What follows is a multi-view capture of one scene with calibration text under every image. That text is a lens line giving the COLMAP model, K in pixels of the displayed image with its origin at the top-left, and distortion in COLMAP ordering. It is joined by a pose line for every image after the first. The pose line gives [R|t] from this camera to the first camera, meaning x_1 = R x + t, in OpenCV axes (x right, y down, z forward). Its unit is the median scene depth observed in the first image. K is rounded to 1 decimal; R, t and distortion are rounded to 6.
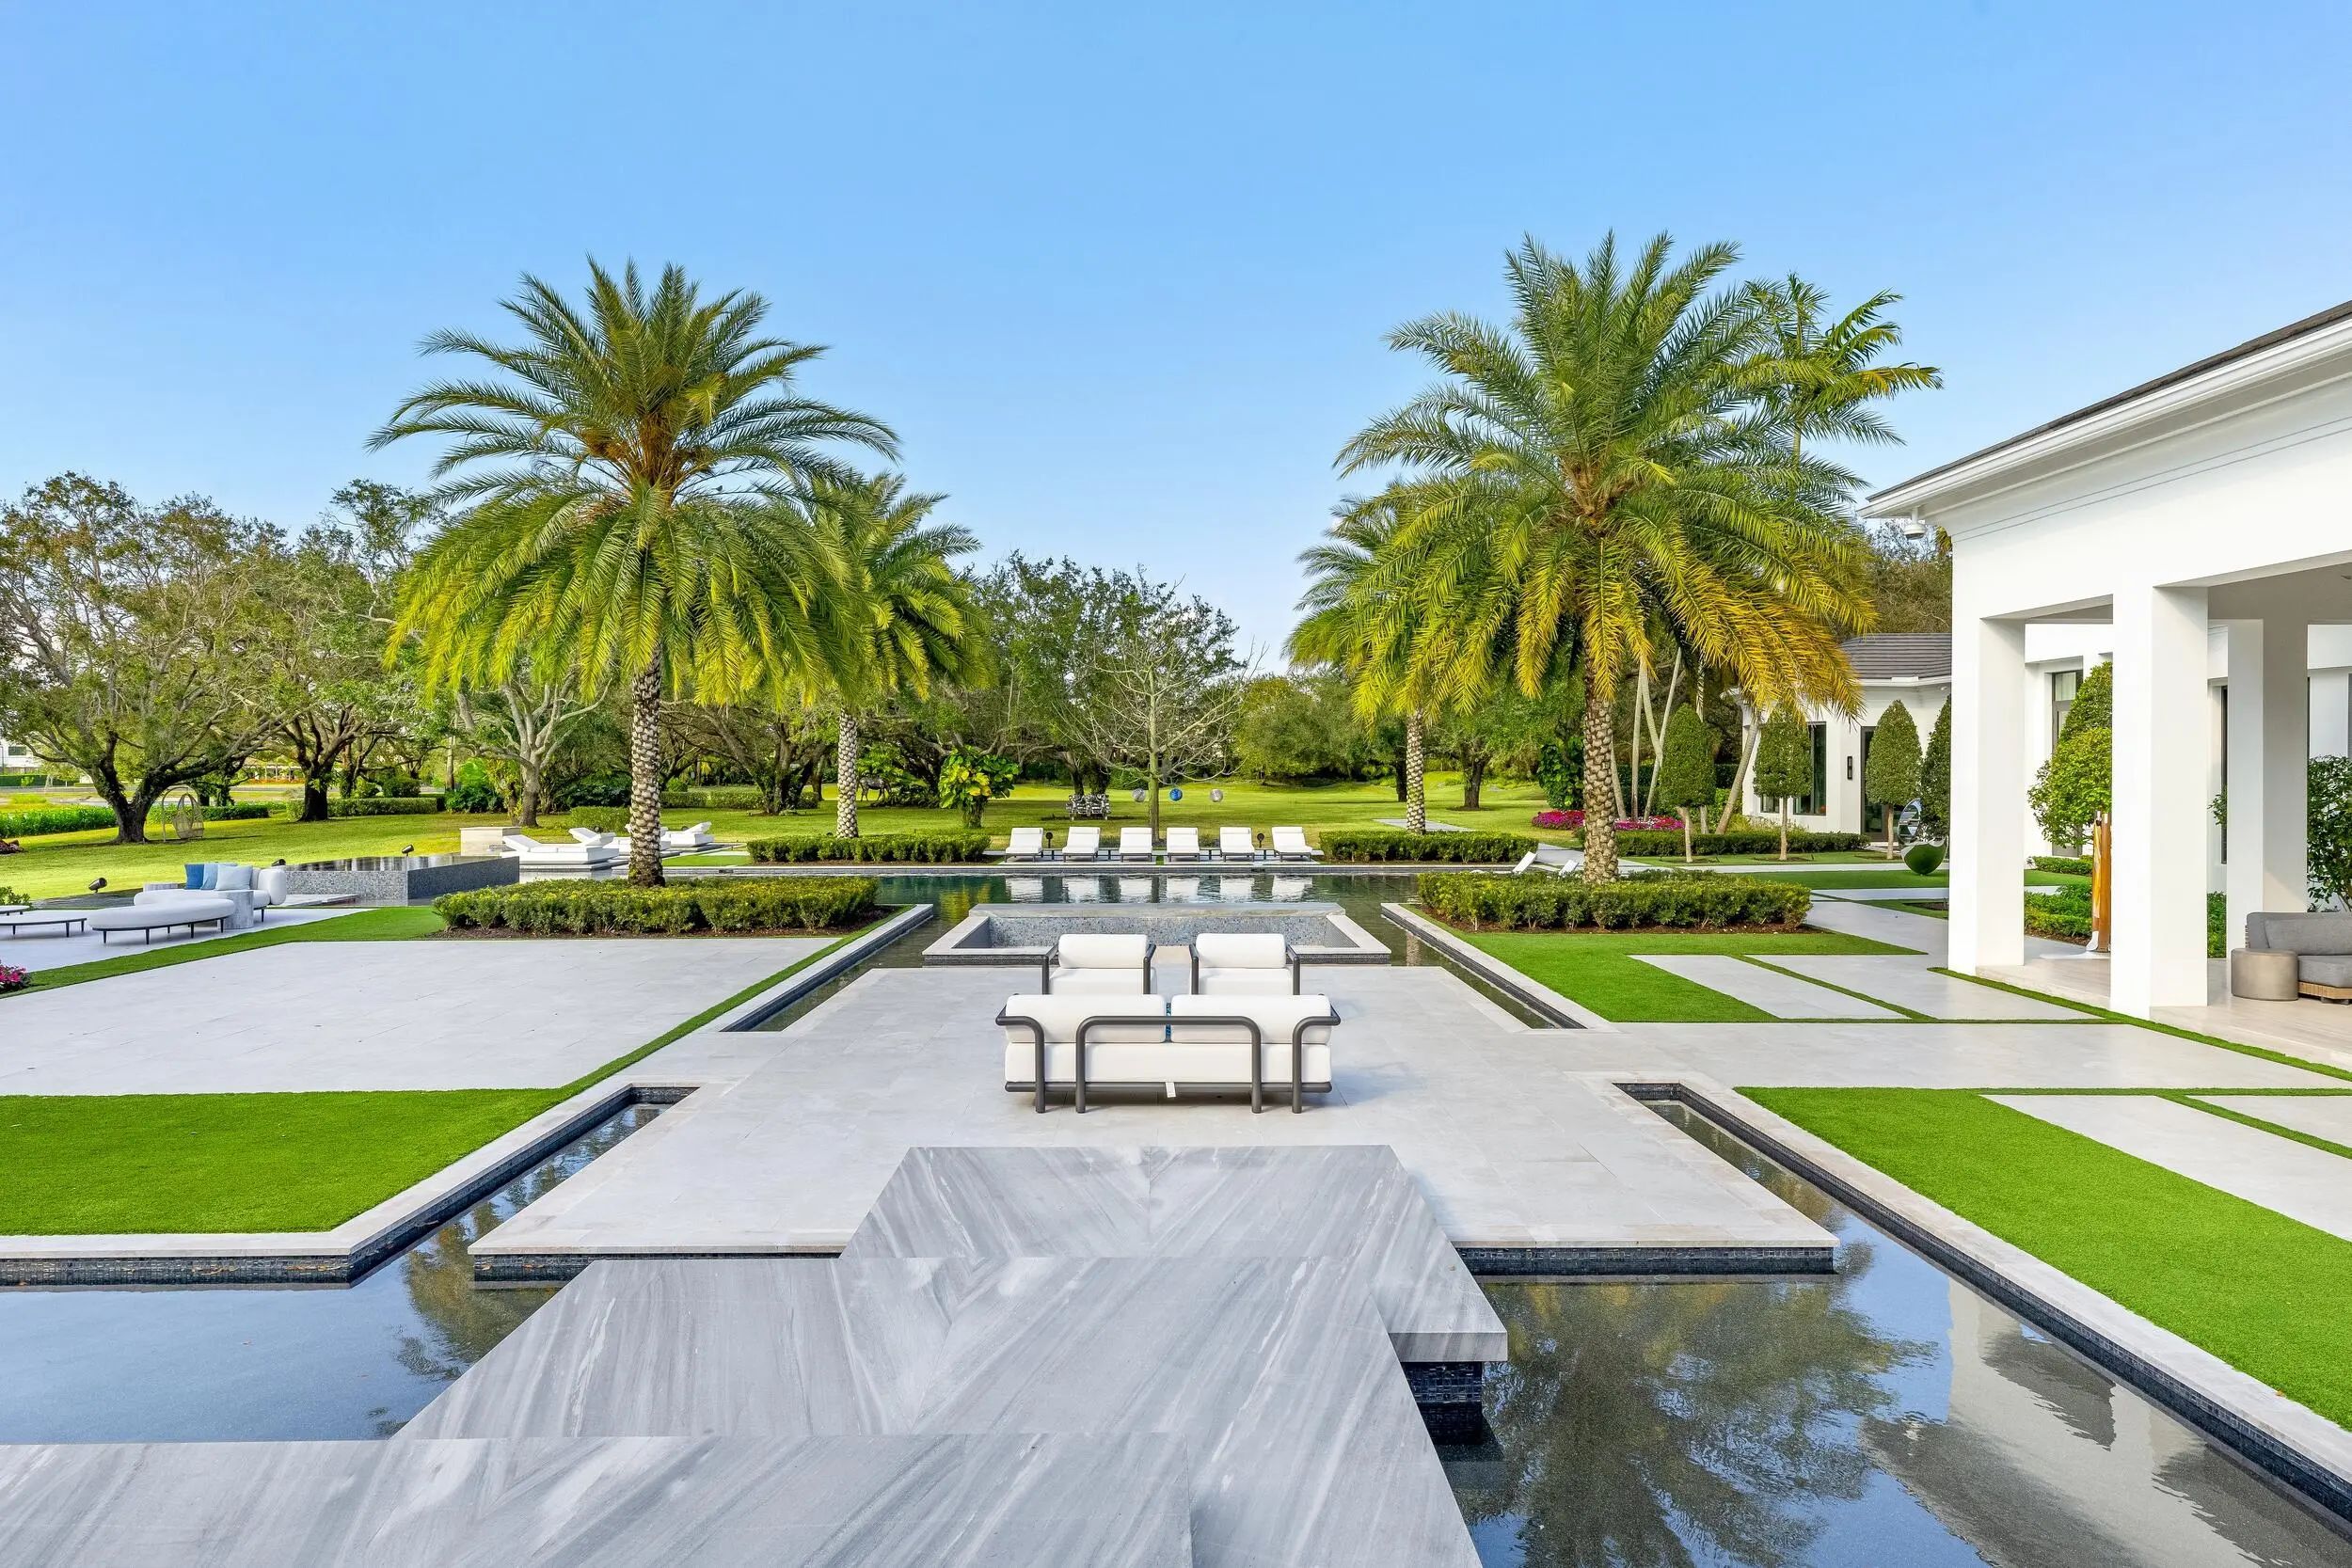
lens RADIAL K [[1416.7, 0, 1176.0], [0, 1416.7, 784.0], [0, 0, 1]] dist [0.020485, 0.001307]
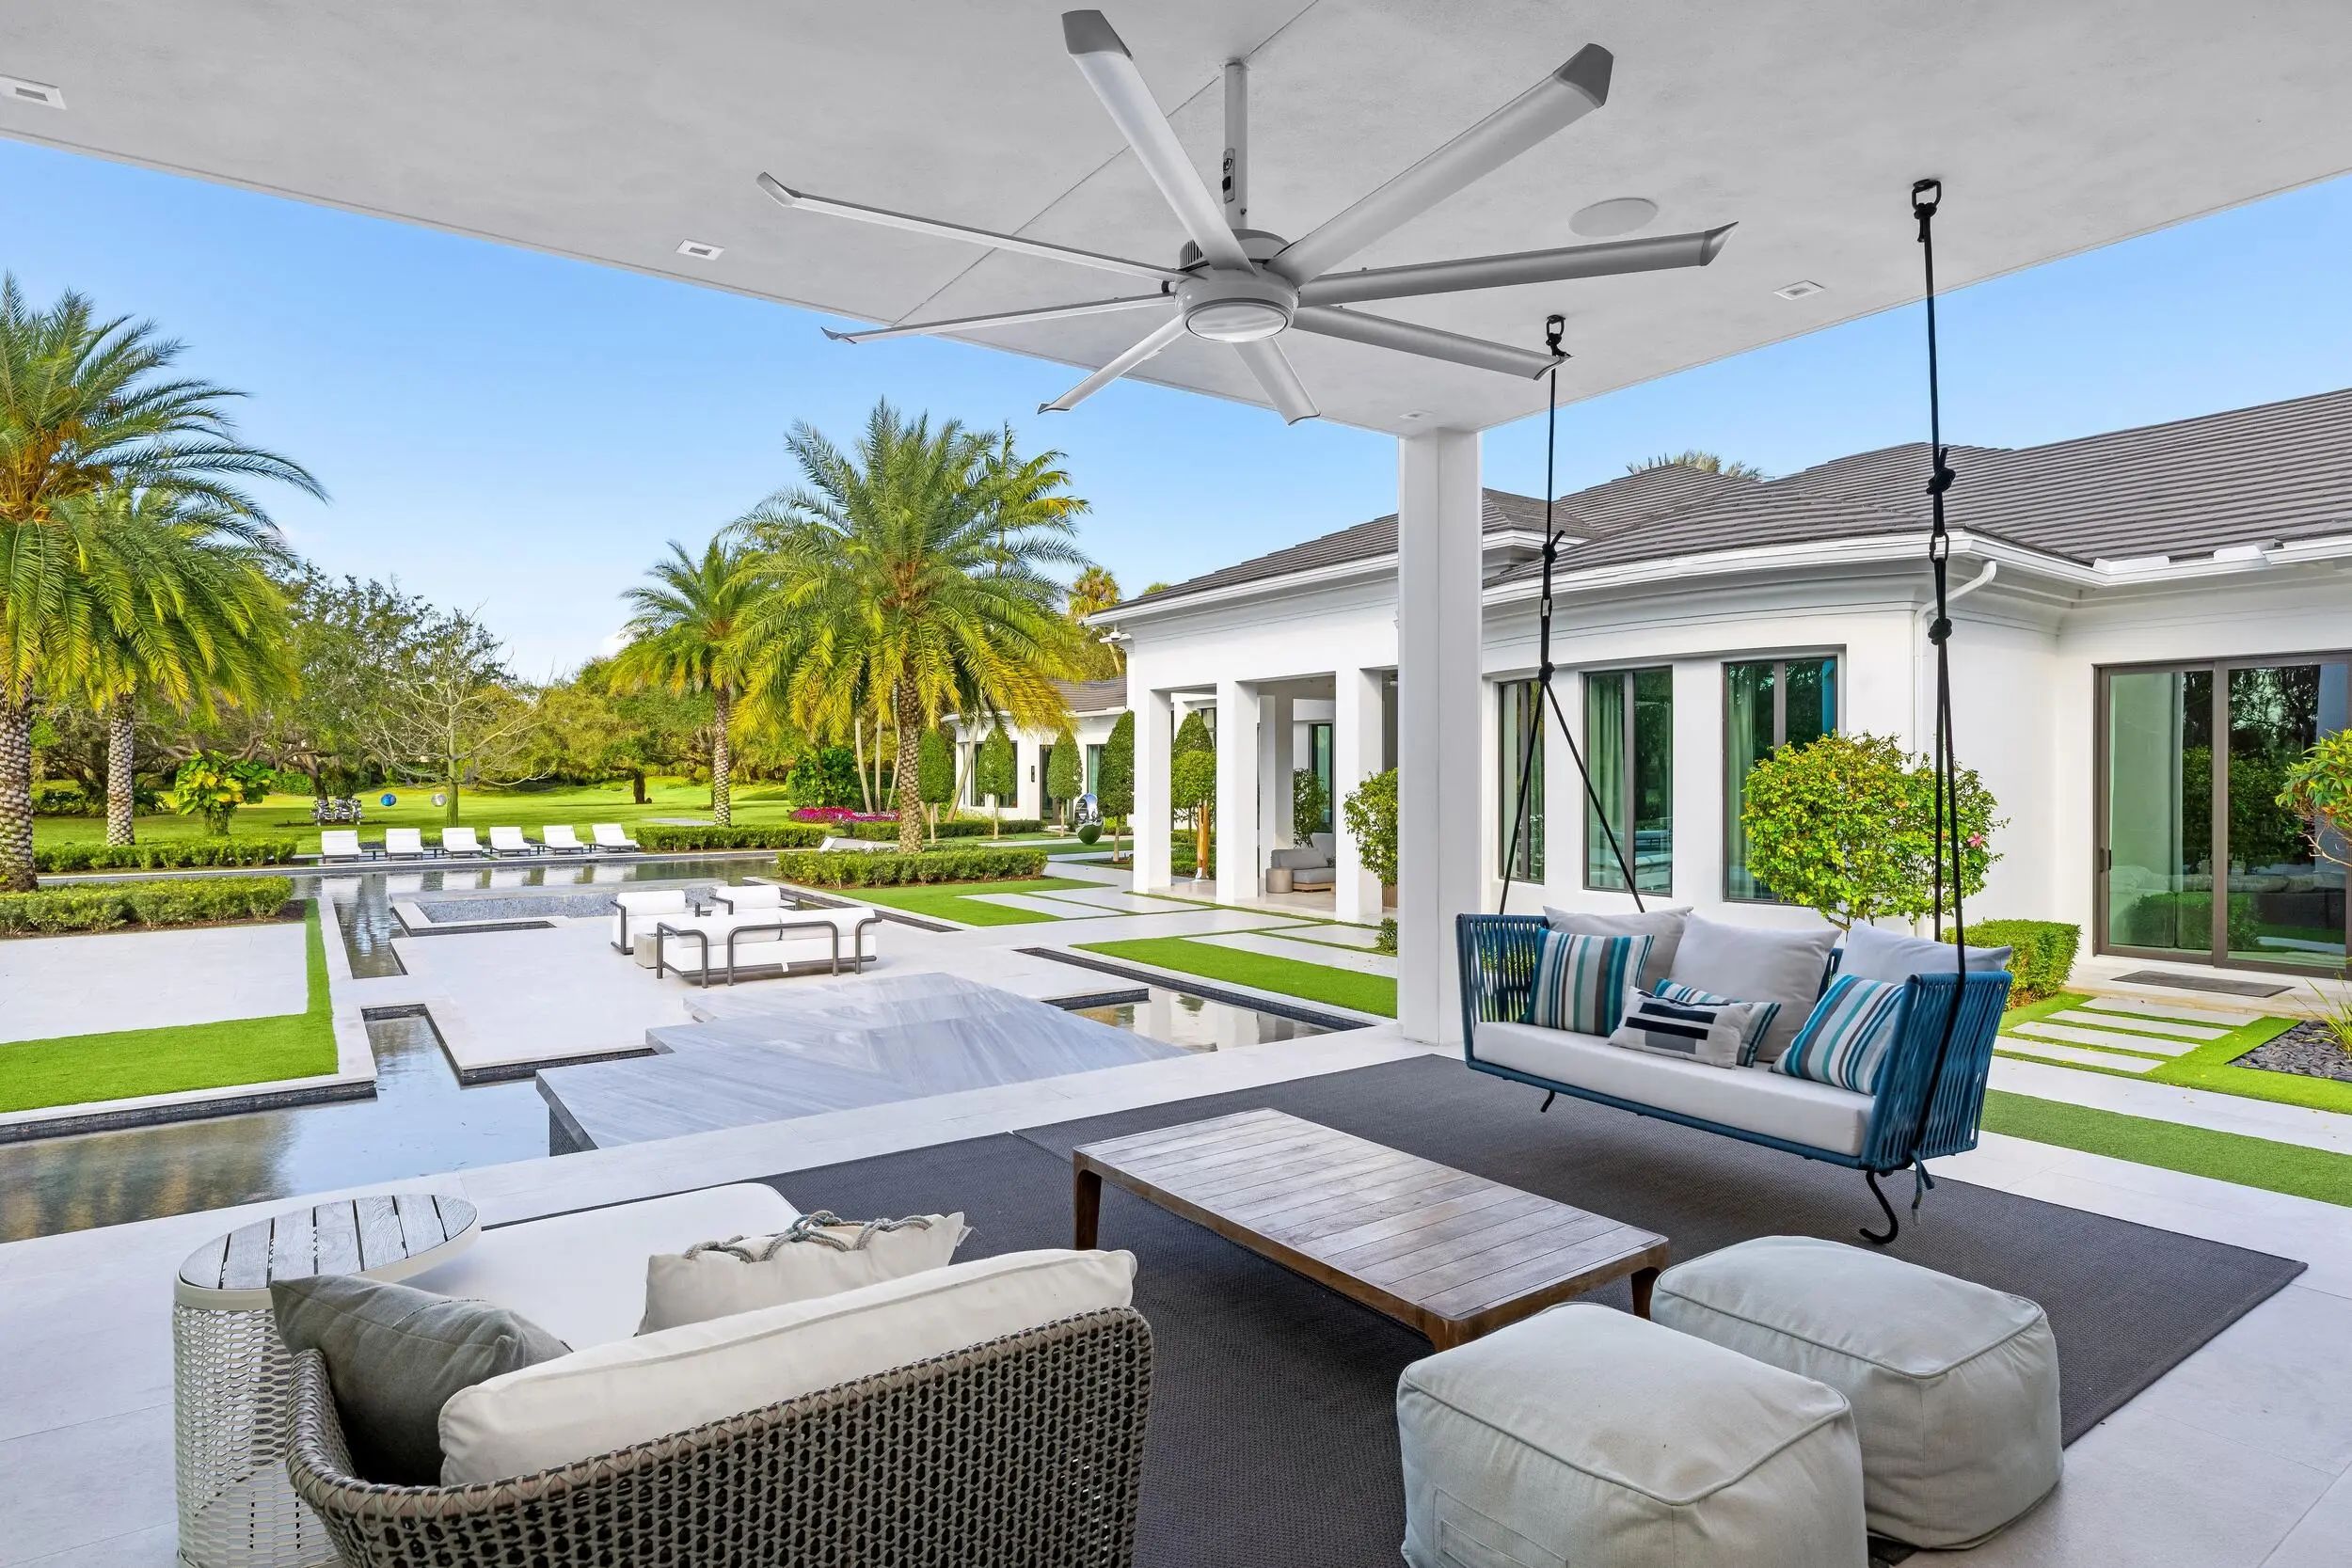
lens RADIAL K [[1265.2, 0, 1176.0], [0, 1265.2, 784.0], [0, 0, 1]] dist [0.000628, 0.000799]
pose [[0.829746, -0.005052, 0.558118, -0.139915], [0.006422, 0.999979, -0.000495, 0.000841], [-0.558104, 0.003995, 0.829761, -0.153575]]
